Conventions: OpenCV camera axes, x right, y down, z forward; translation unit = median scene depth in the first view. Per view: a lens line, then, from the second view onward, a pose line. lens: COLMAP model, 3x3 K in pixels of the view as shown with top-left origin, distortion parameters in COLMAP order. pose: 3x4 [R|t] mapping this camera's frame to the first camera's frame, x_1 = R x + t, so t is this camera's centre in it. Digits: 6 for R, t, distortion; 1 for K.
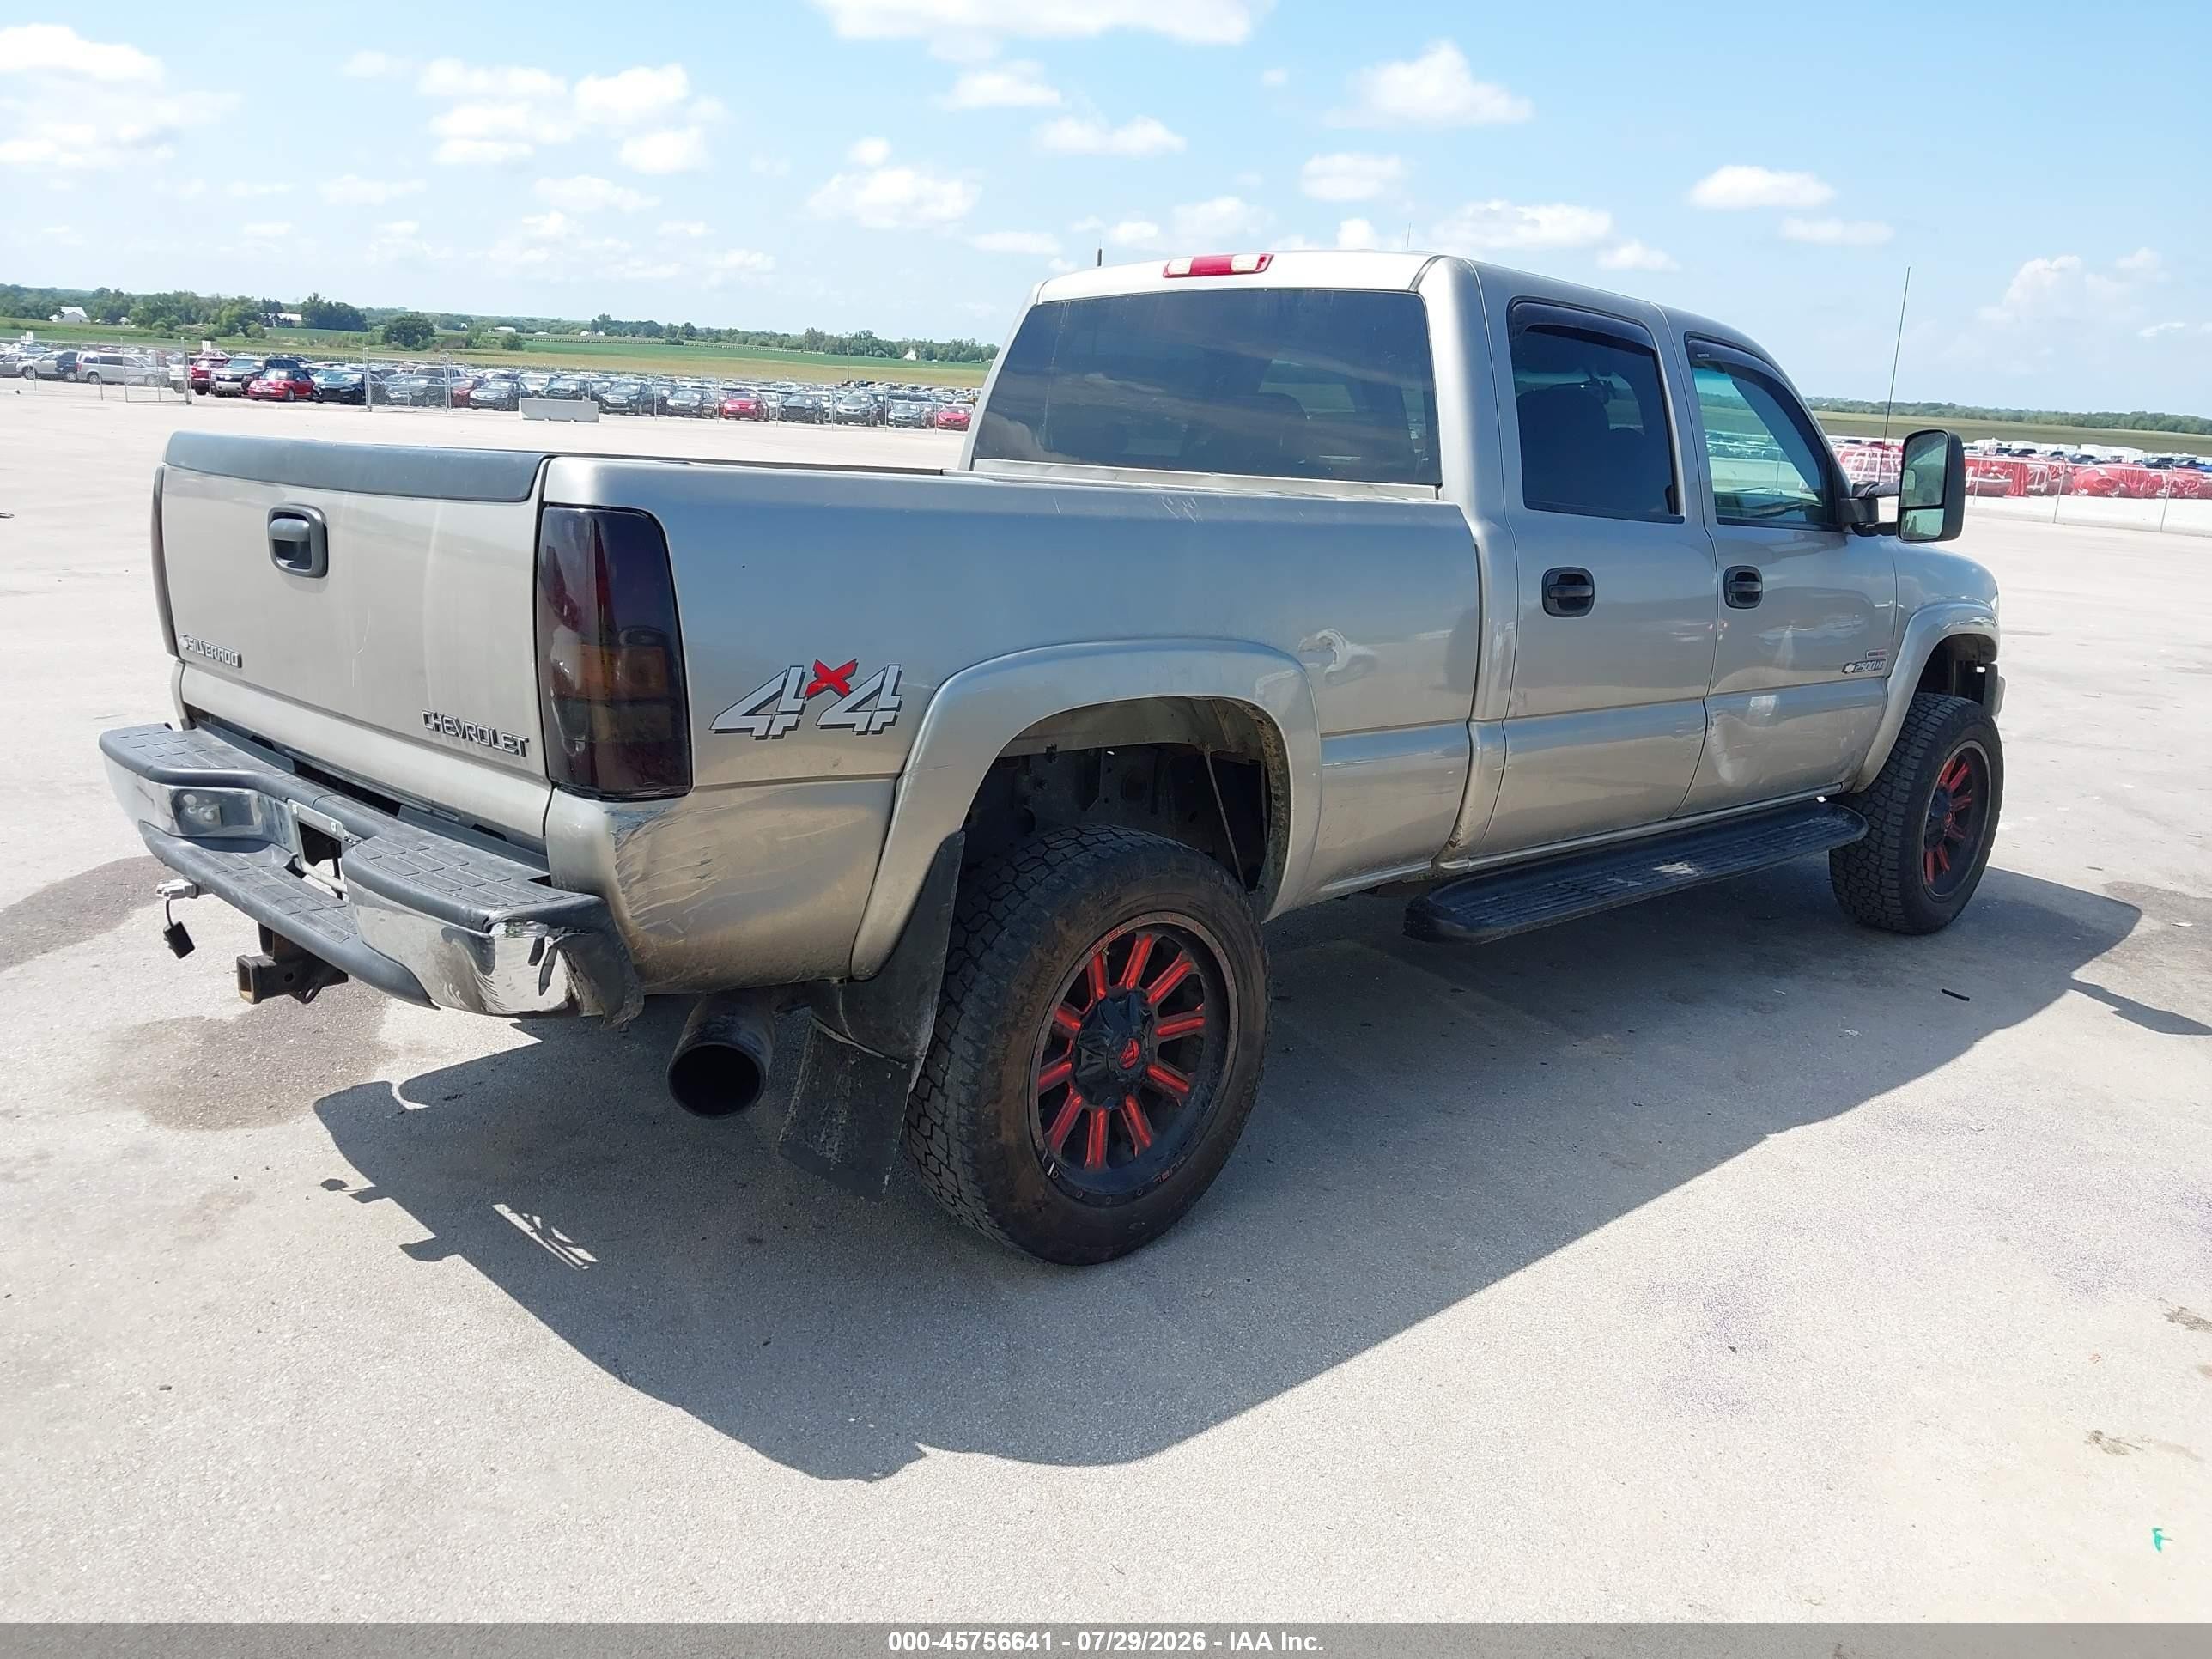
lens RADIAL K [[1736.4, 0, 1118.1], [0, 1736.4, 826.4], [0, 0, 1]] dist [0.014618, -0.023406]
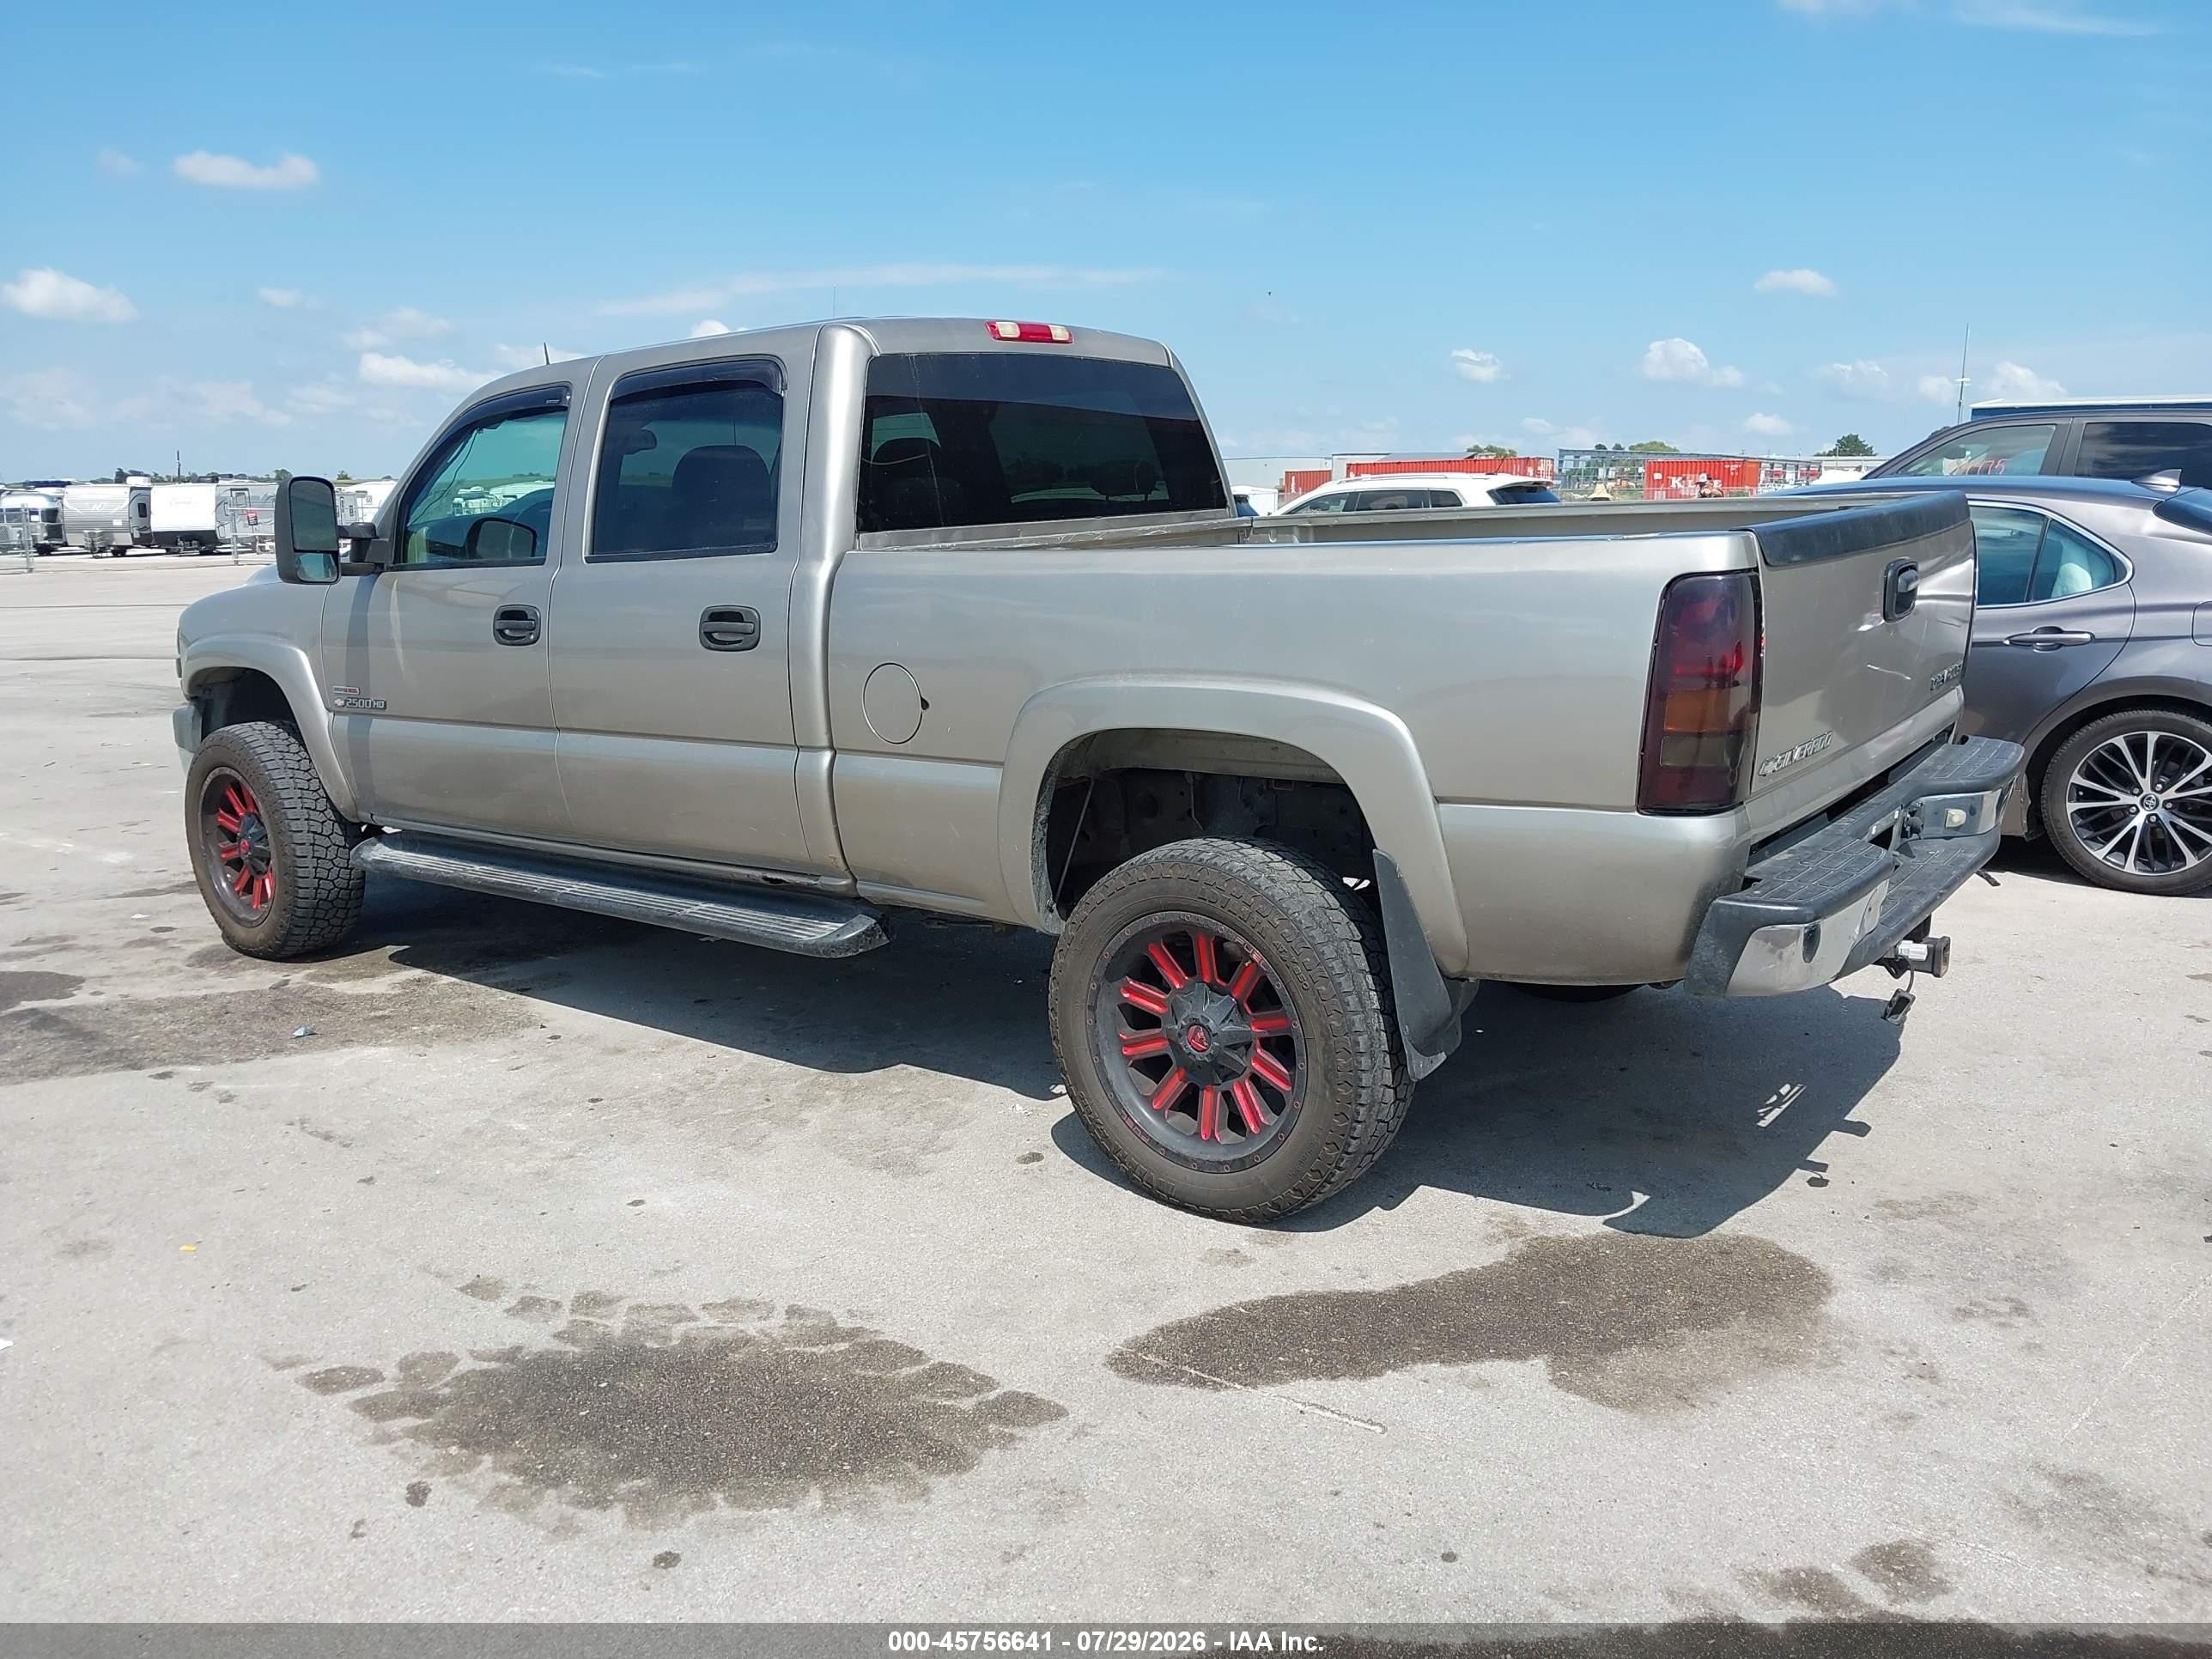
lens RADIAL K [[1736.4, 0, 1113.8], [0, 1736.4, 784.5], [0, 0, 1]] dist [0.014618, -0.023406]
pose [[-0.130842, -0.220464, 0.966580, -1.096960], [0.245251, 0.937461, 0.247021, -0.320544], [-0.960590, 0.269375, -0.068590, 1.126358]]
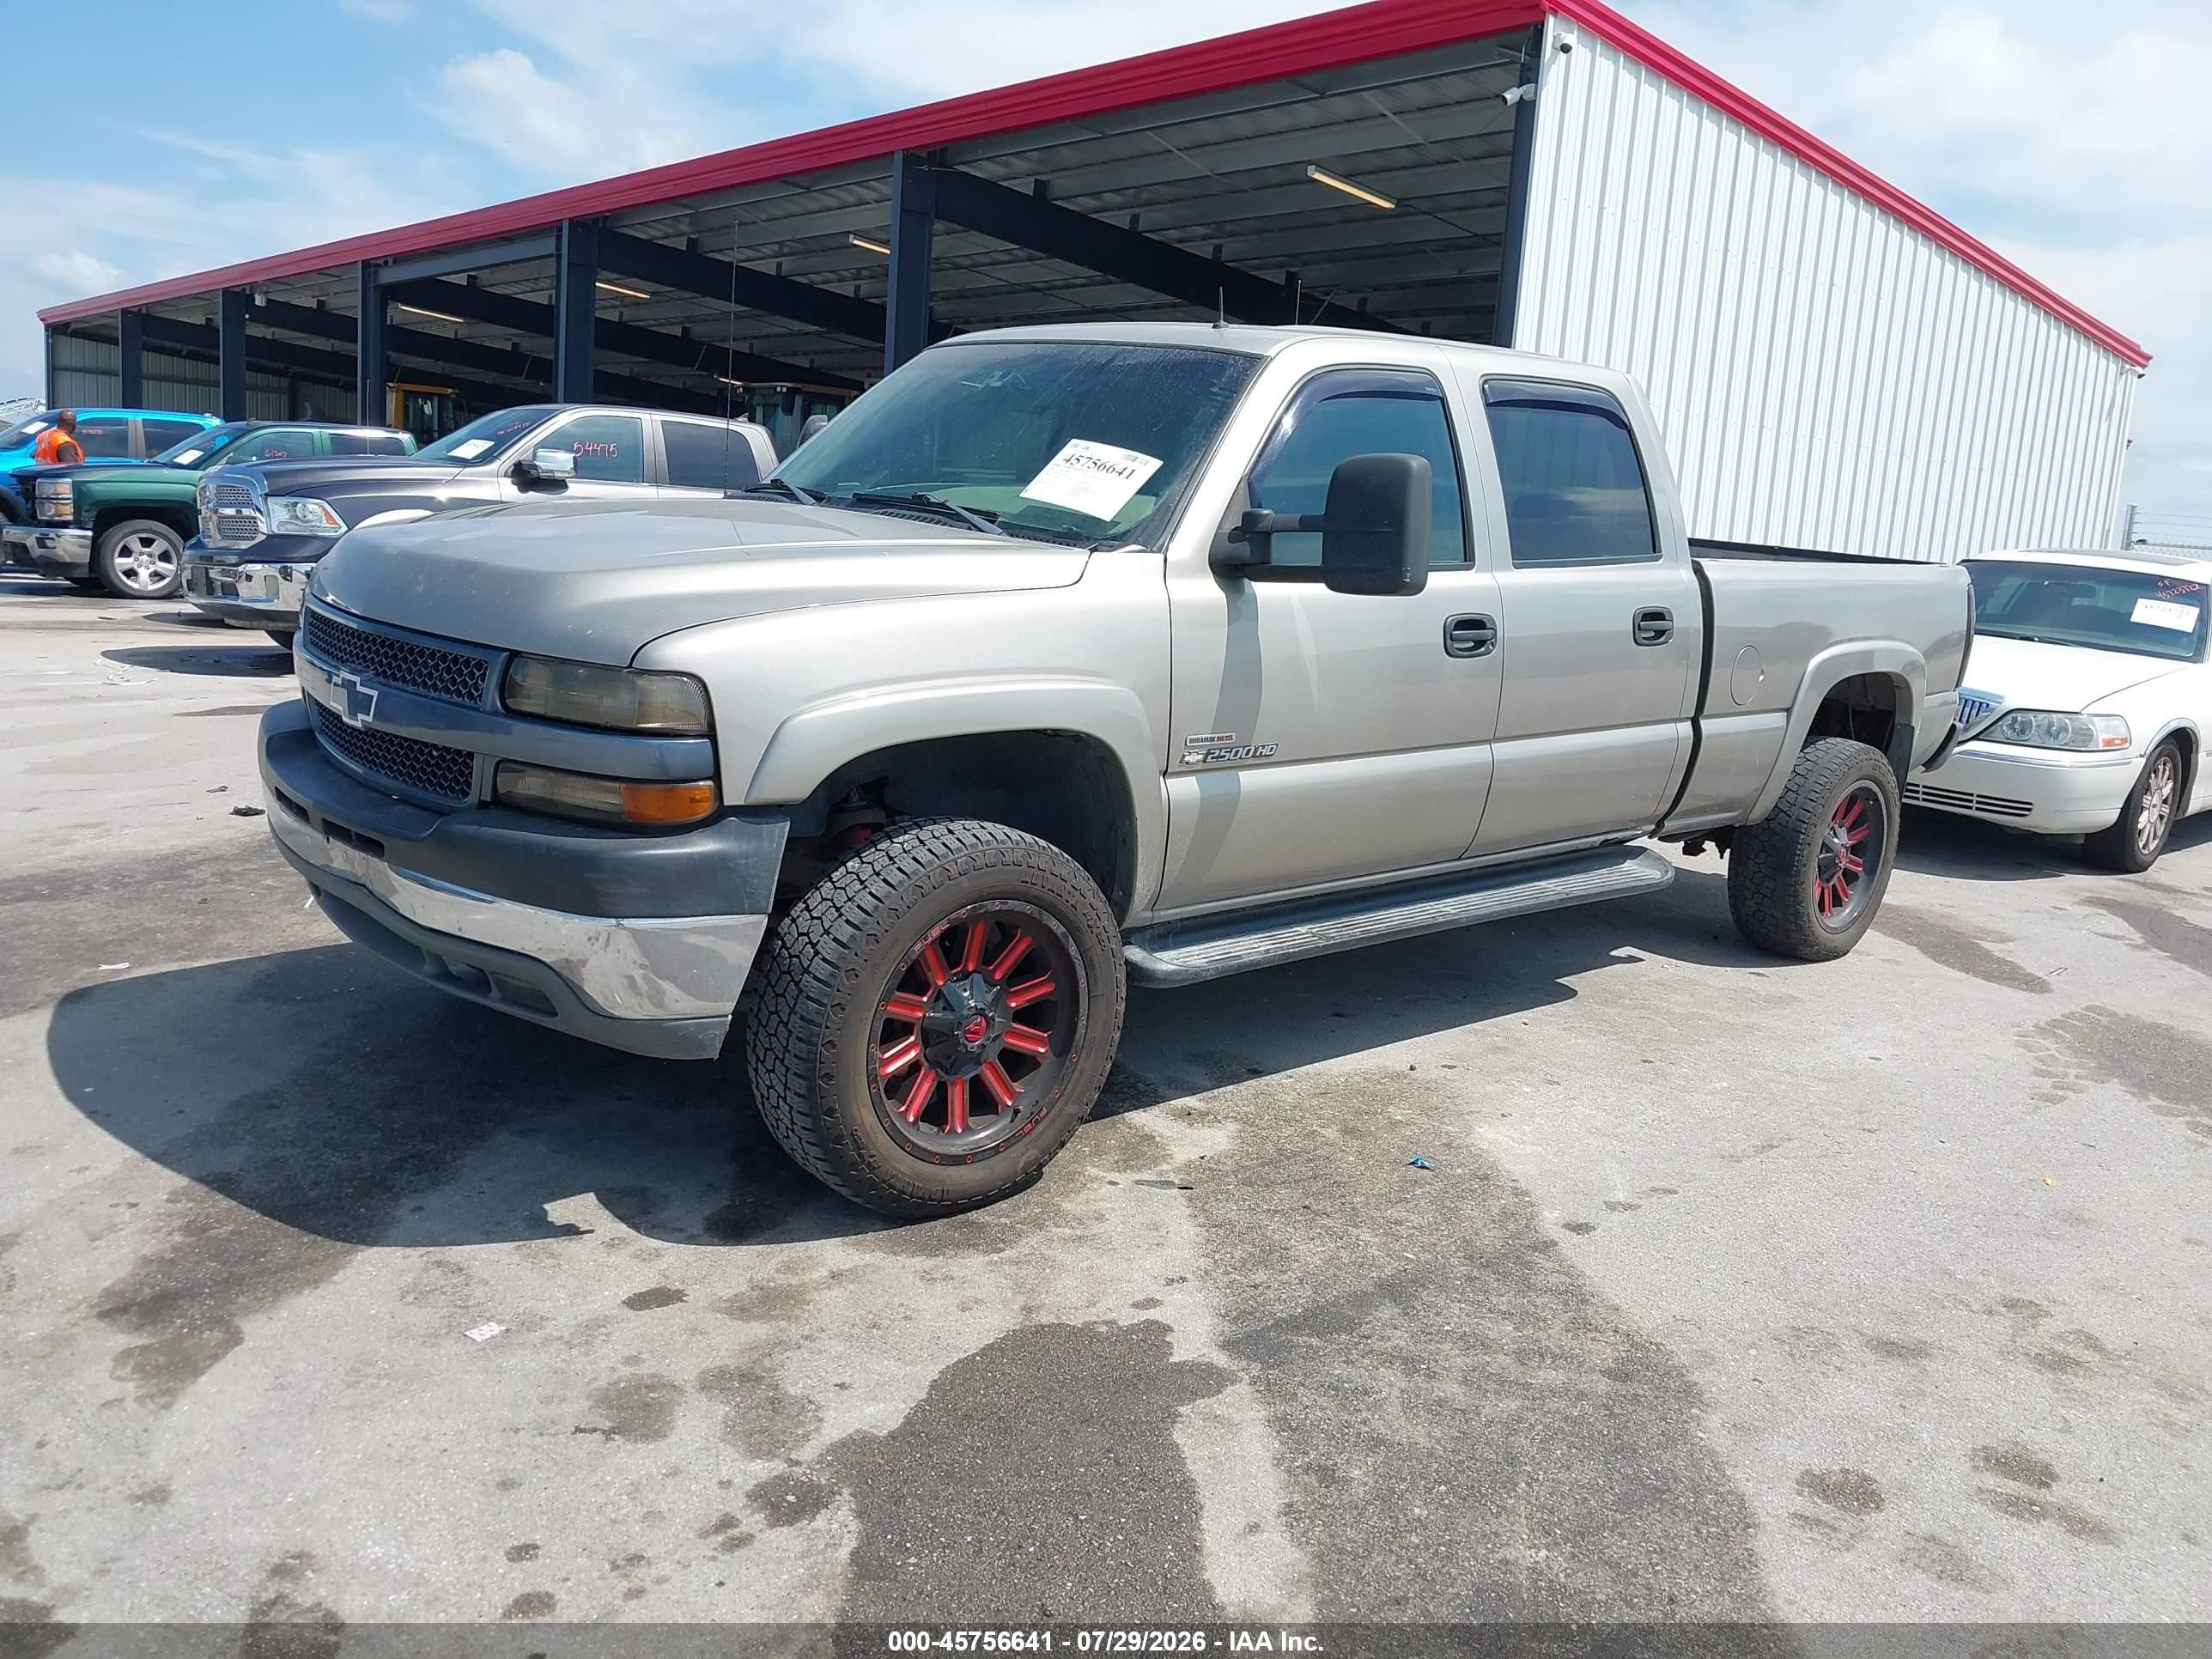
lens RADIAL K [[1726.2, 0, 1084.1], [0, 1726.2, 823.4], [0, 0, 1]] dist [0.095129, -0.001074]
pose [[-0.992524, -0.121147, 0.014803, 0.250419], [-0.105527, 0.912771, 0.394606, -0.514179], [-0.061318, 0.390093, -0.918731, 2.393870]]
